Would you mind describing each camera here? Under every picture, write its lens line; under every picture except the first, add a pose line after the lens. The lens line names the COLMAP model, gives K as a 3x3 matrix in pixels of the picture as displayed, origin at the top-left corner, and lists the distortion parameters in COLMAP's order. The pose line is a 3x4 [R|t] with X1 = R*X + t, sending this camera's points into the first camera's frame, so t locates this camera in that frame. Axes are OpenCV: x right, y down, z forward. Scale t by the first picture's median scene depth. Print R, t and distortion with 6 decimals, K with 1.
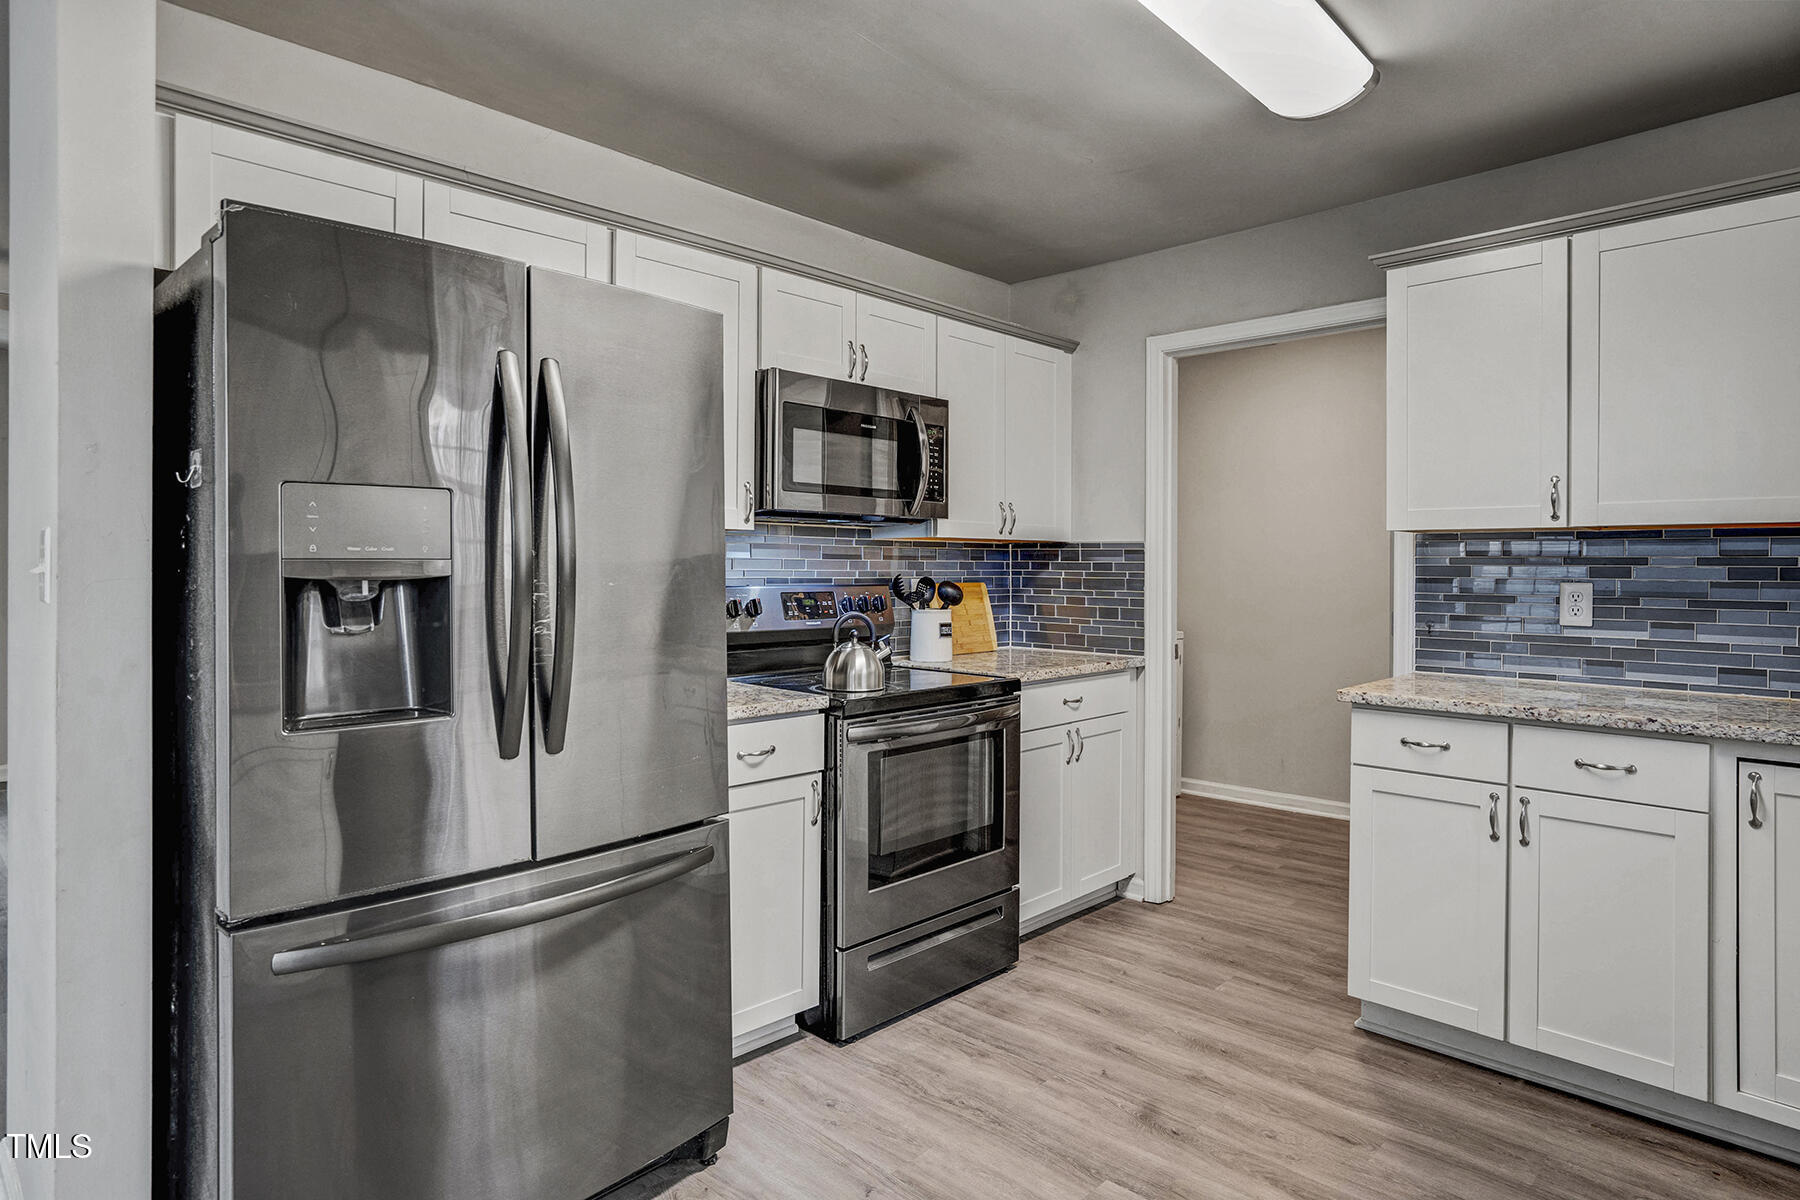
lens RADIAL K [[1008.1, 0, 889.2], [0, 1008.1, 585.8], [0, 0, 1]] dist [-0.008518, 0.002525]
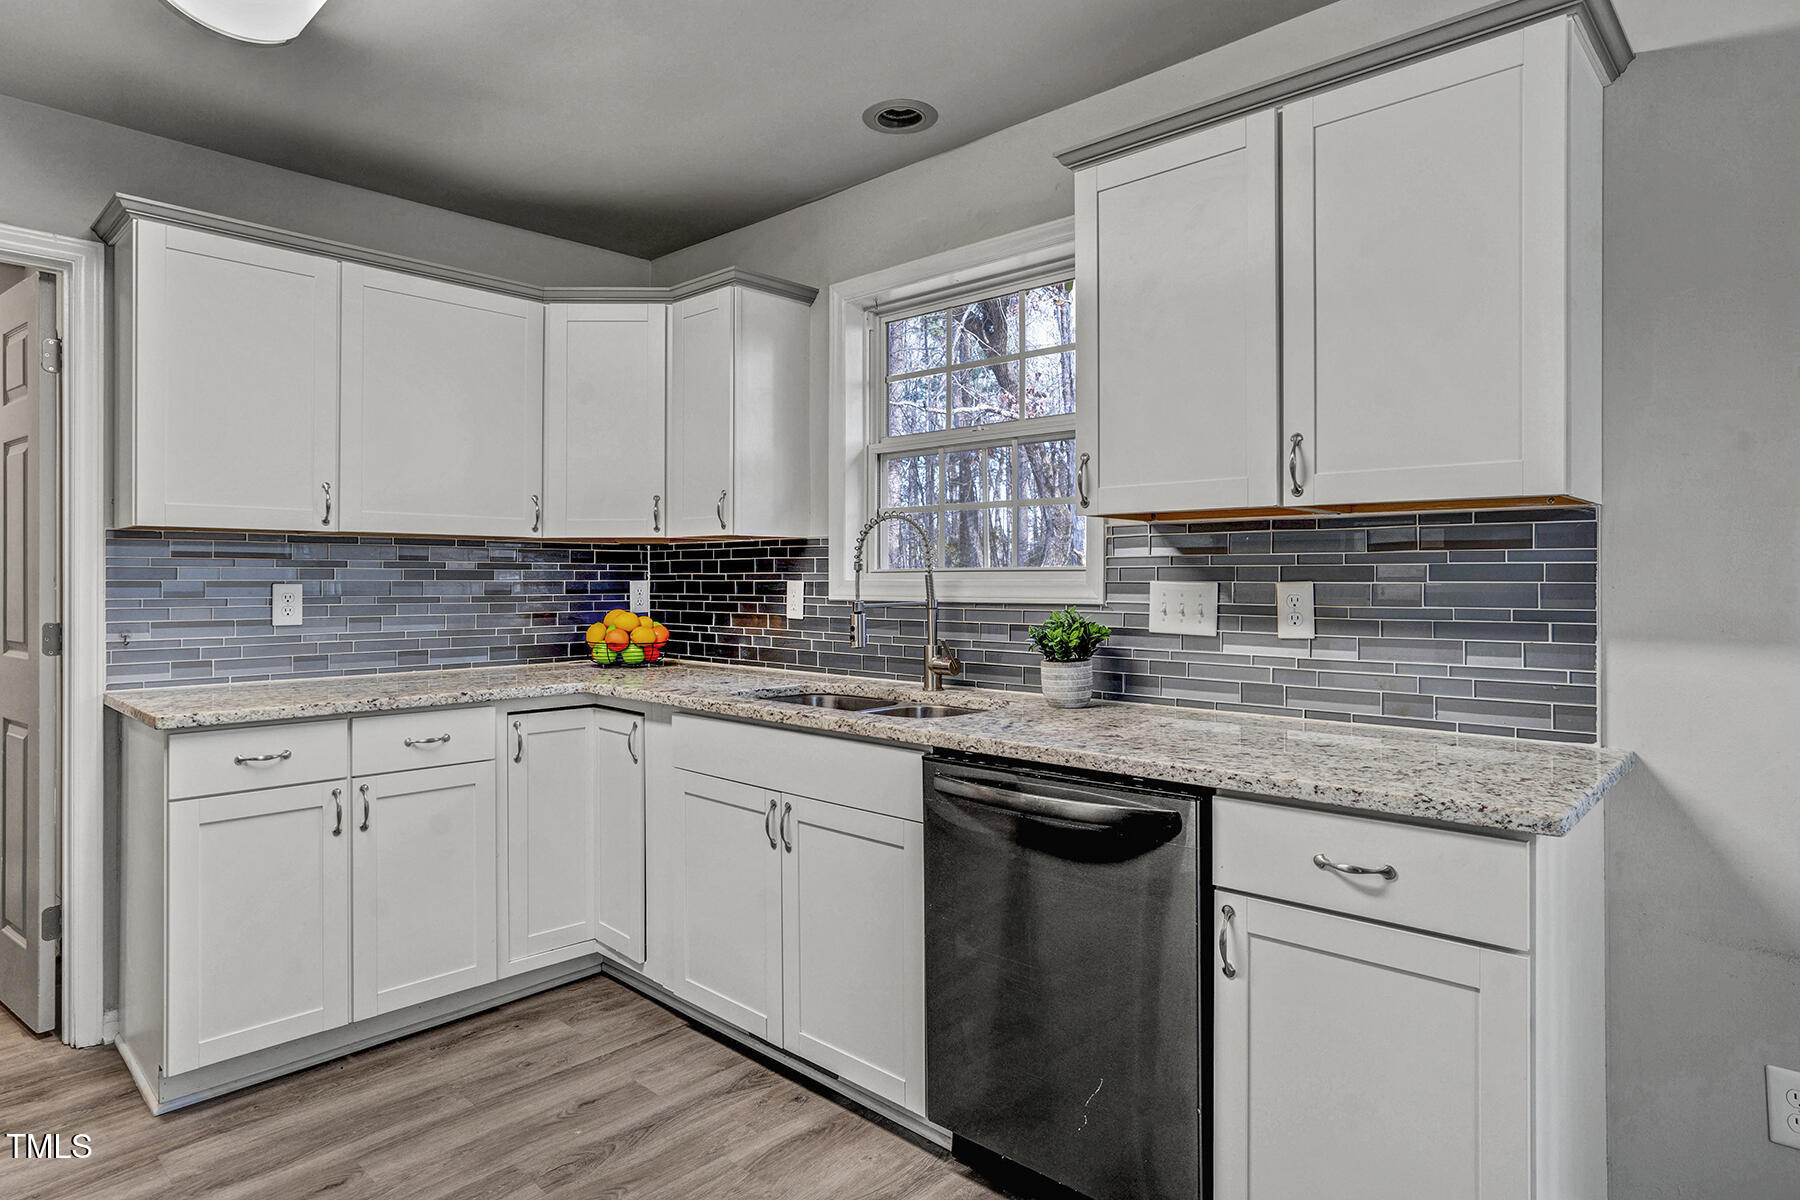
lens RADIAL K [[1008.1, 0, 897.1], [0, 1008.1, 590.5], [0, 0, 1]] dist [-0.008518, 0.002525]
pose [[-0.041526, -0.020137, 0.998934, -0.444268], [0.013649, 0.999692, 0.020720, -0.010300], [-0.999044, 0.014495, -0.041239, 0.467434]]
